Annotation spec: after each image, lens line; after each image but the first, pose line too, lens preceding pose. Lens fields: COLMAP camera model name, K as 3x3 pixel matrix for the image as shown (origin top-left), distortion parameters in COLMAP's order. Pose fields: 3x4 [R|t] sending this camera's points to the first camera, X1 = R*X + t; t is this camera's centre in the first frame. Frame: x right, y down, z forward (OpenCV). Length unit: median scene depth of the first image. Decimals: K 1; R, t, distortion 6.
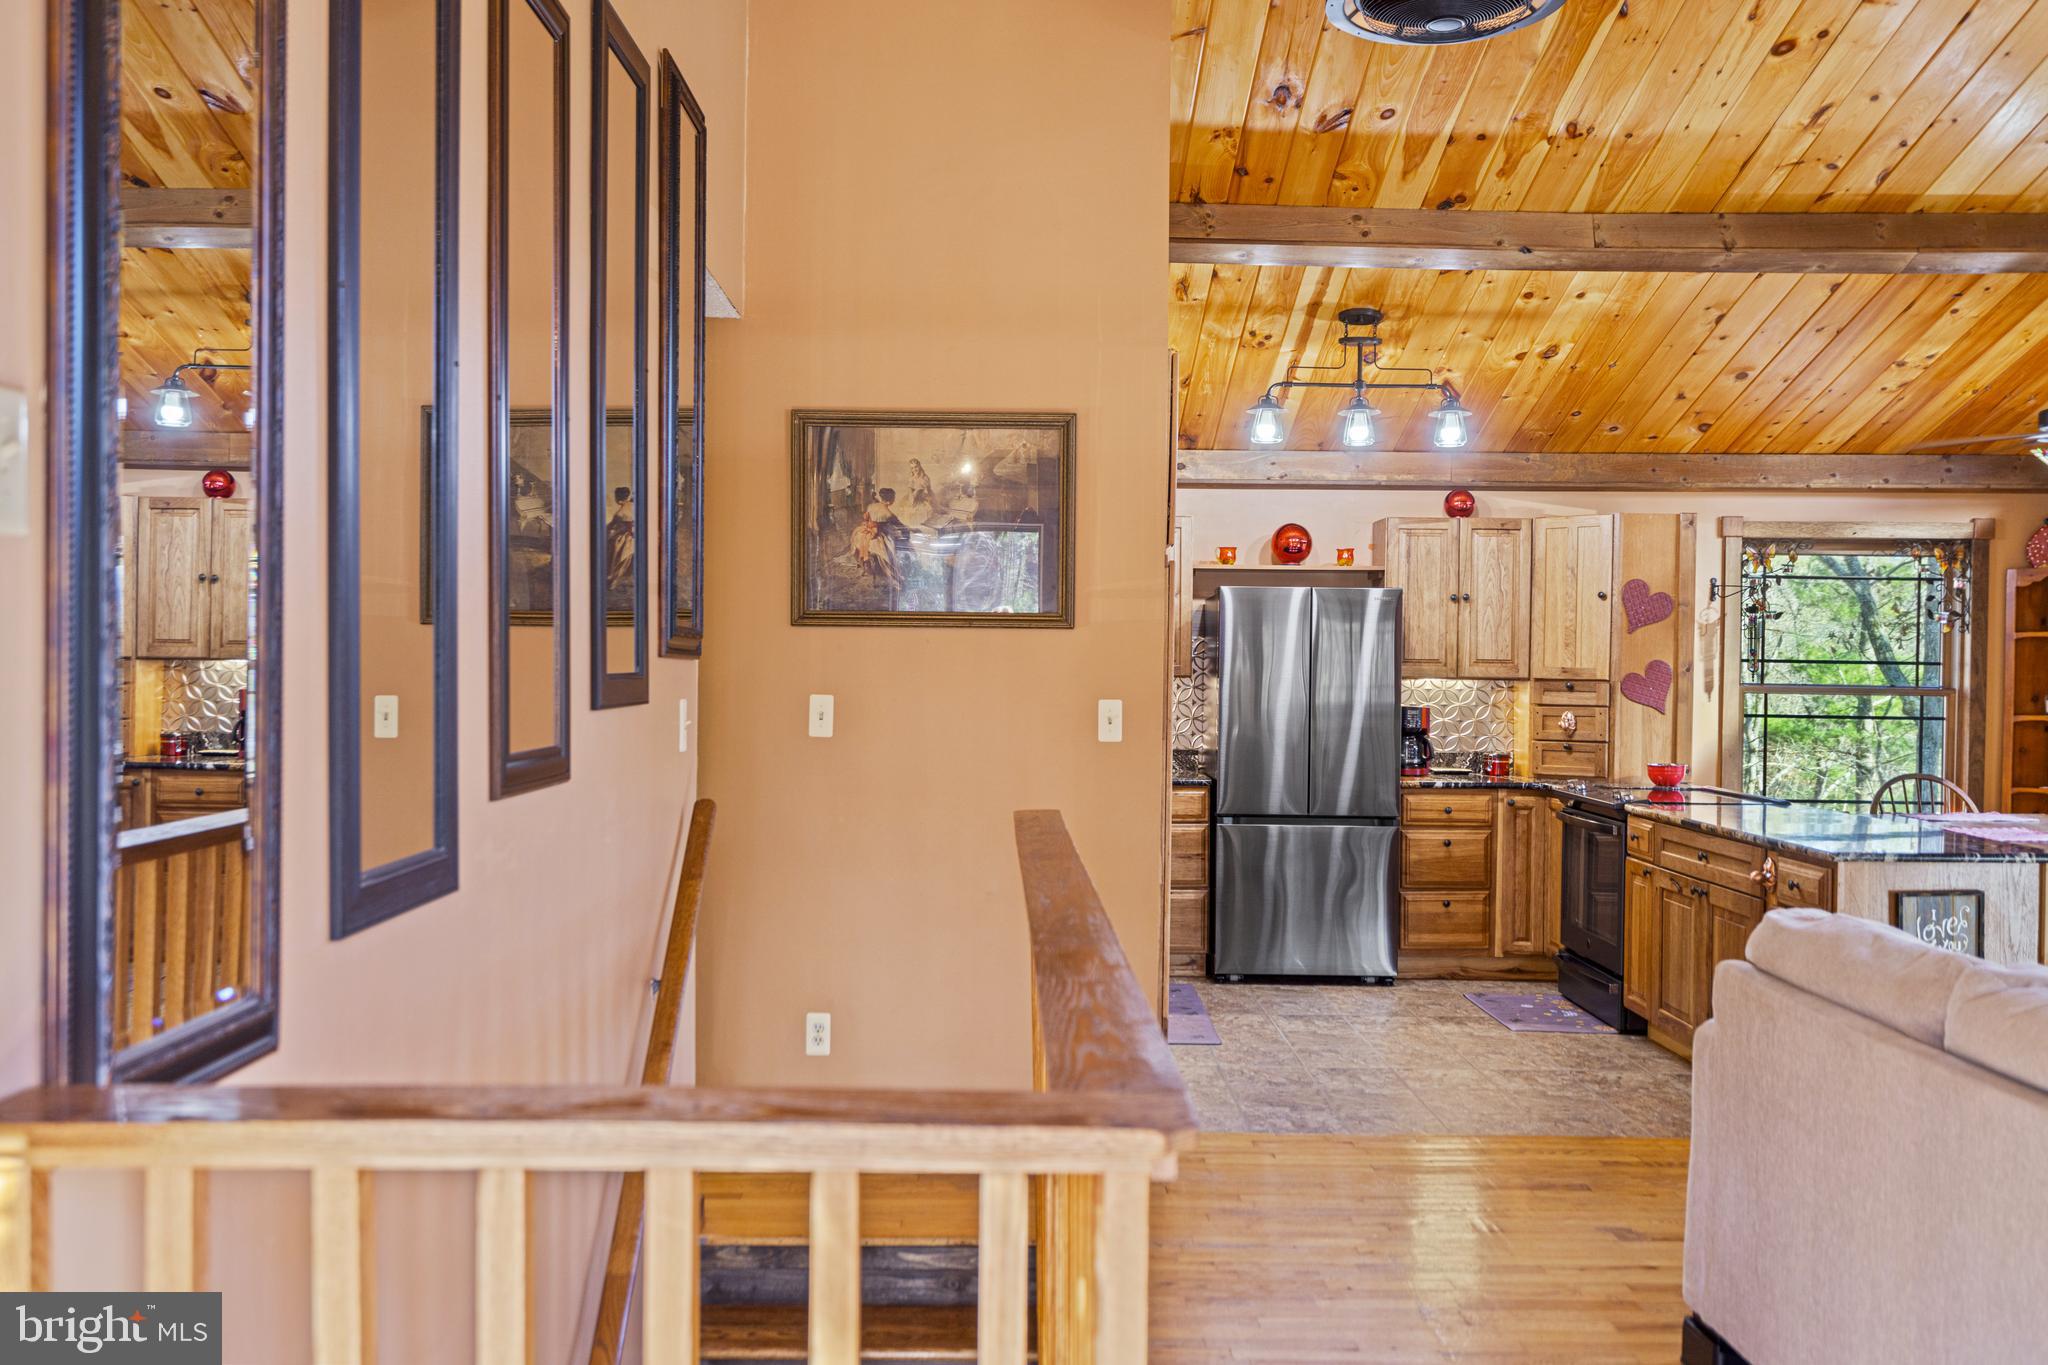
lens RADIAL K [[1717.6, 0, 1021.9], [0, 1717.6, 693.5], [0, 0, 1]] dist [0.010810, -0.000736]
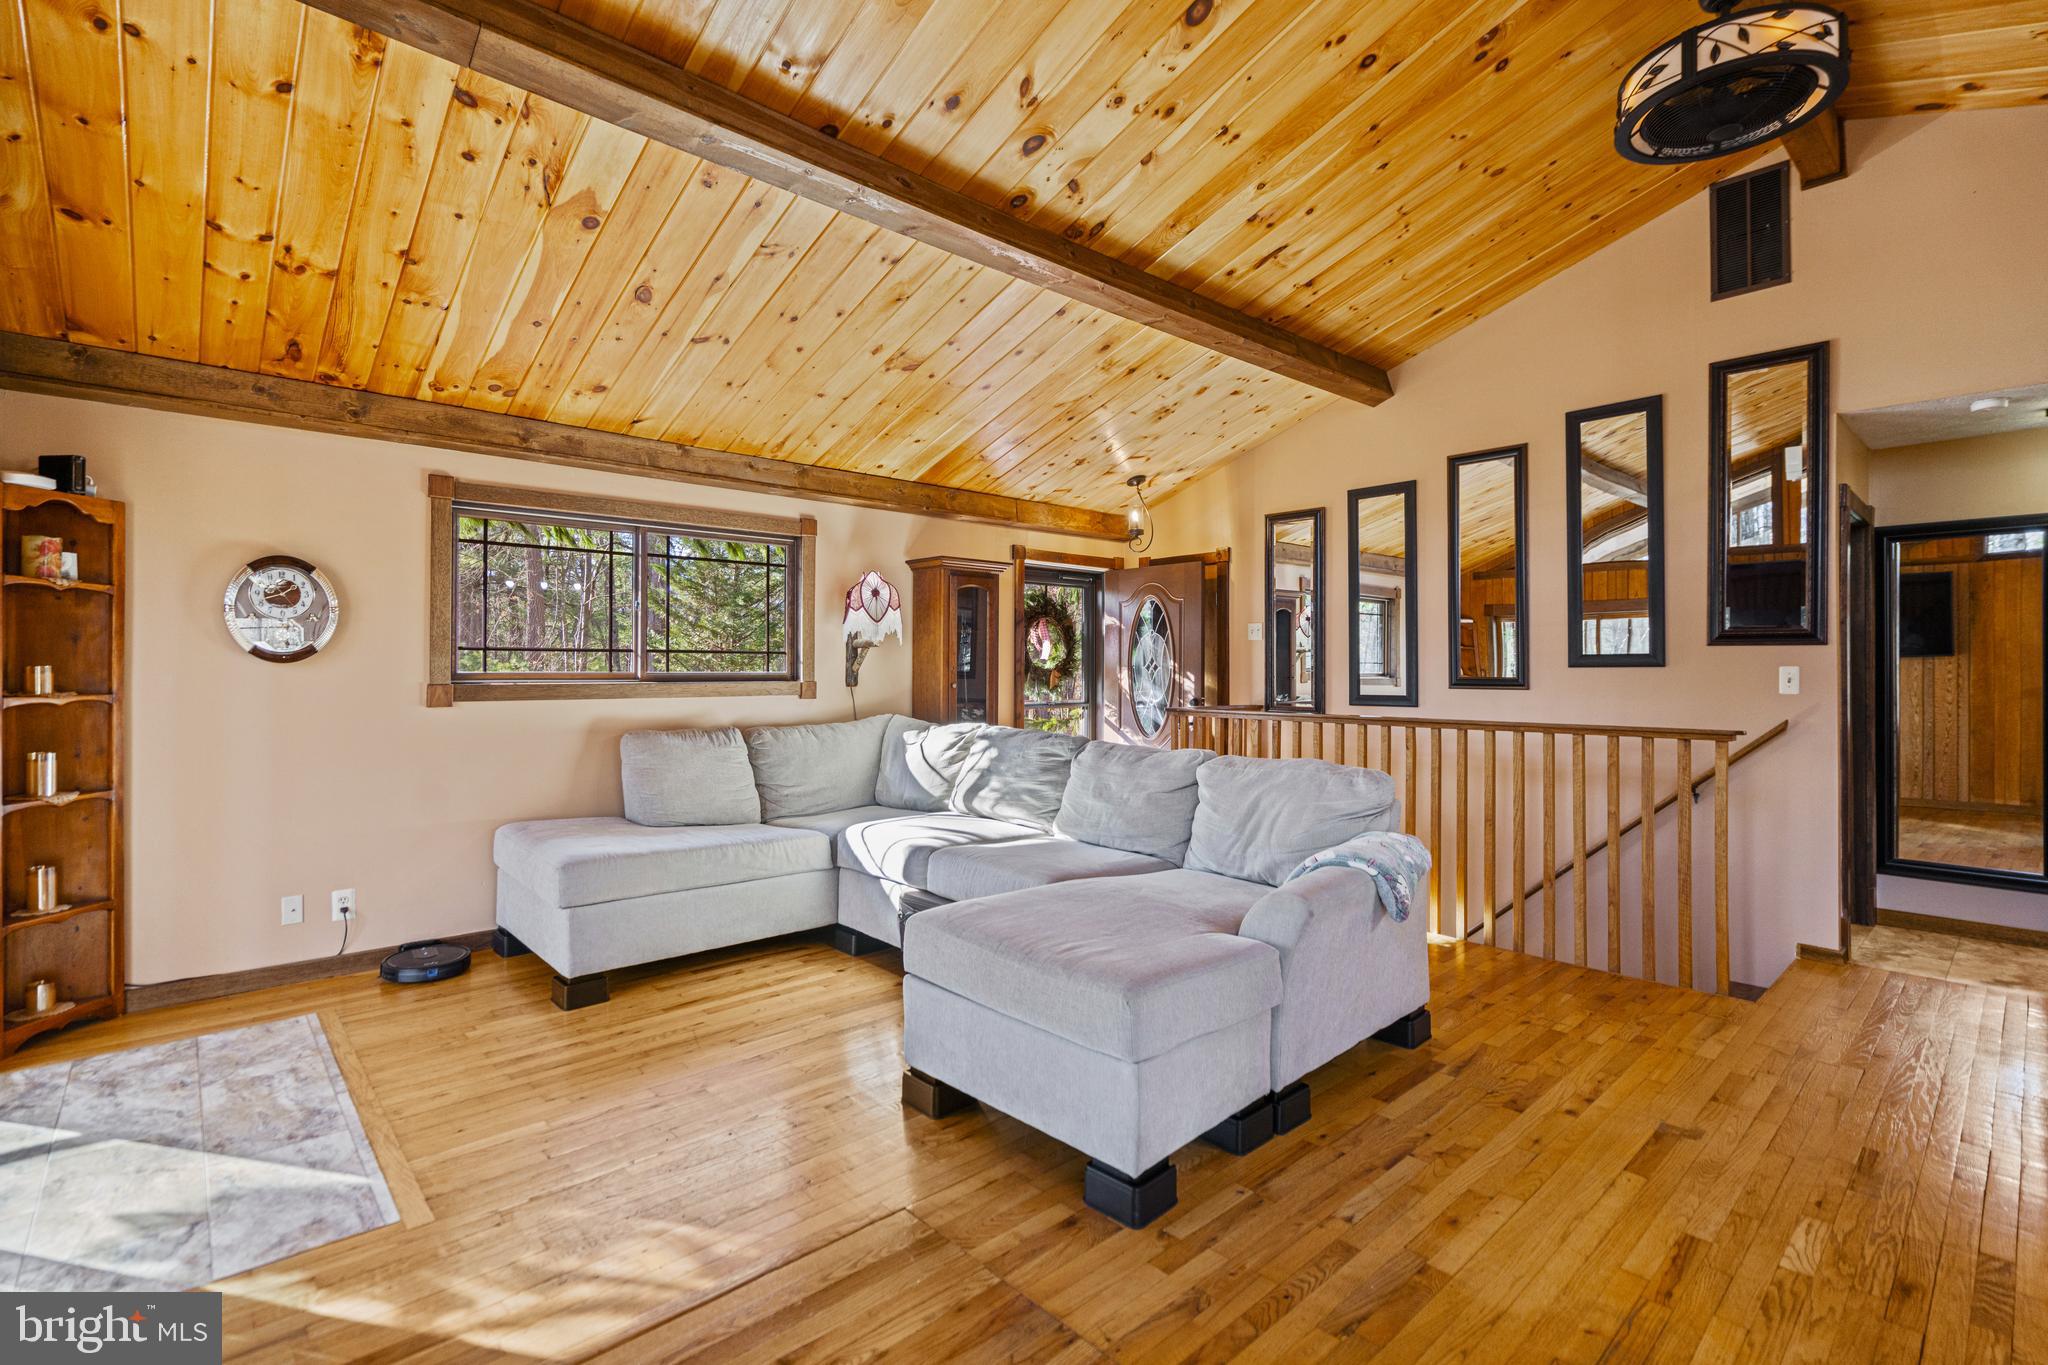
lens RADIAL K [[936.7, 0, 1023.1], [0, 936.7, 660.0], [0, 0, 1]] dist [-0.001482, 0.000145]
pose [[-0.742638, -0.016636, -0.669487, 0.599190], [-0.019473, 0.999805, -0.003244, 0.009164], [0.669410, 0.010628, -0.742817, 0.642646]]
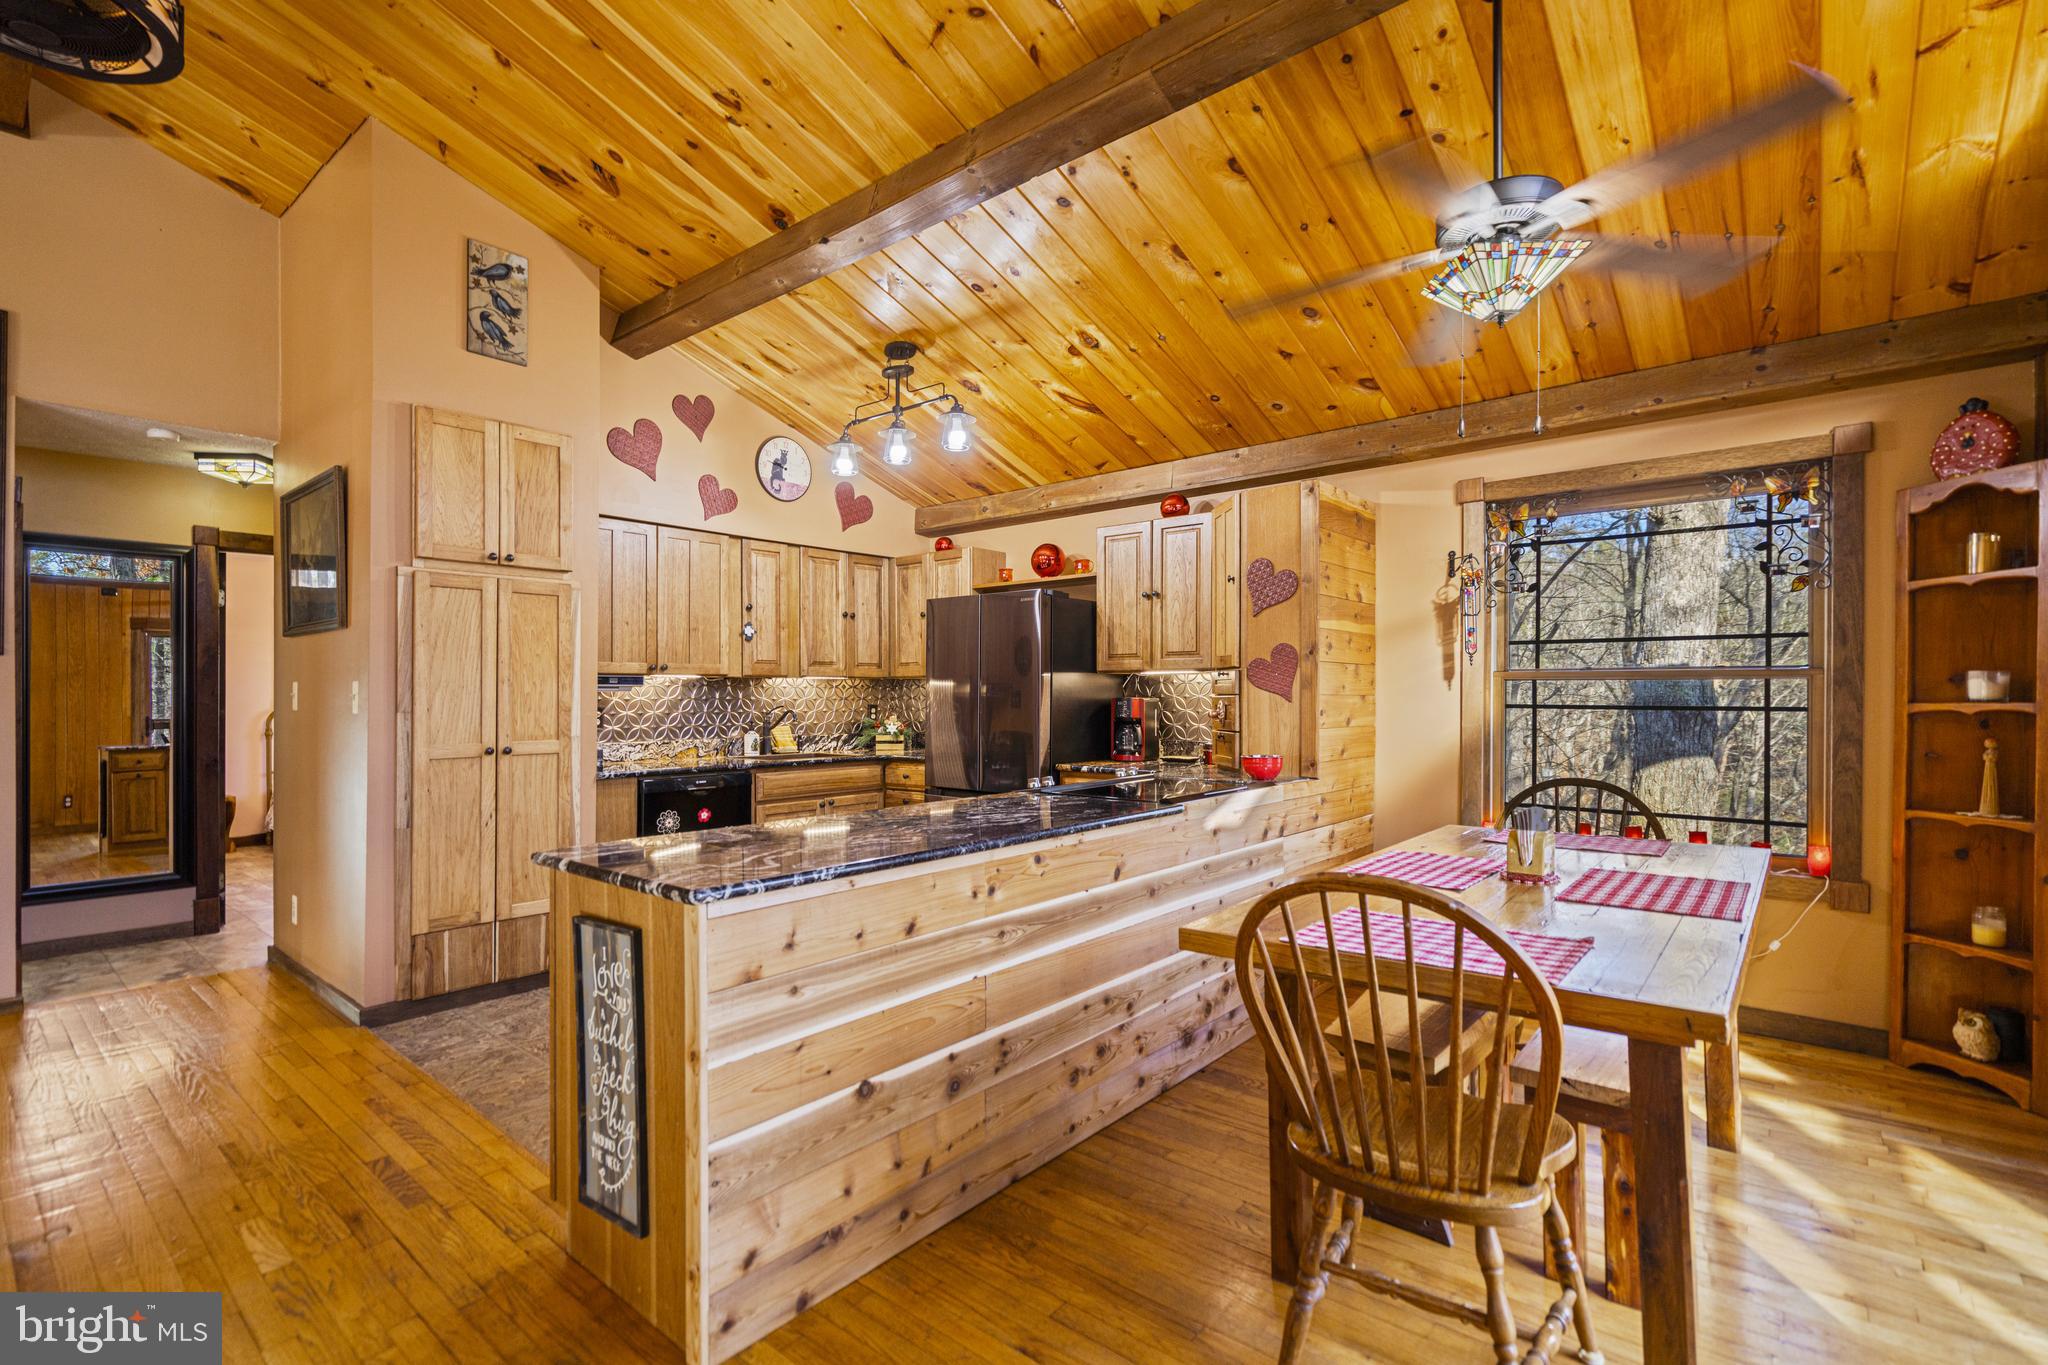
lens RADIAL K [[935.1, 0, 1012.0], [0, 935.1, 691.3], [0, 0, 1]] dist [-0.010478, 0.005759]
pose [[0.756353, -0.014190, -0.654009, 0.590774], [-0.001711, 0.999718, -0.023671, 0.018534], [0.654161, 0.019023, 0.756116, 0.529586]]
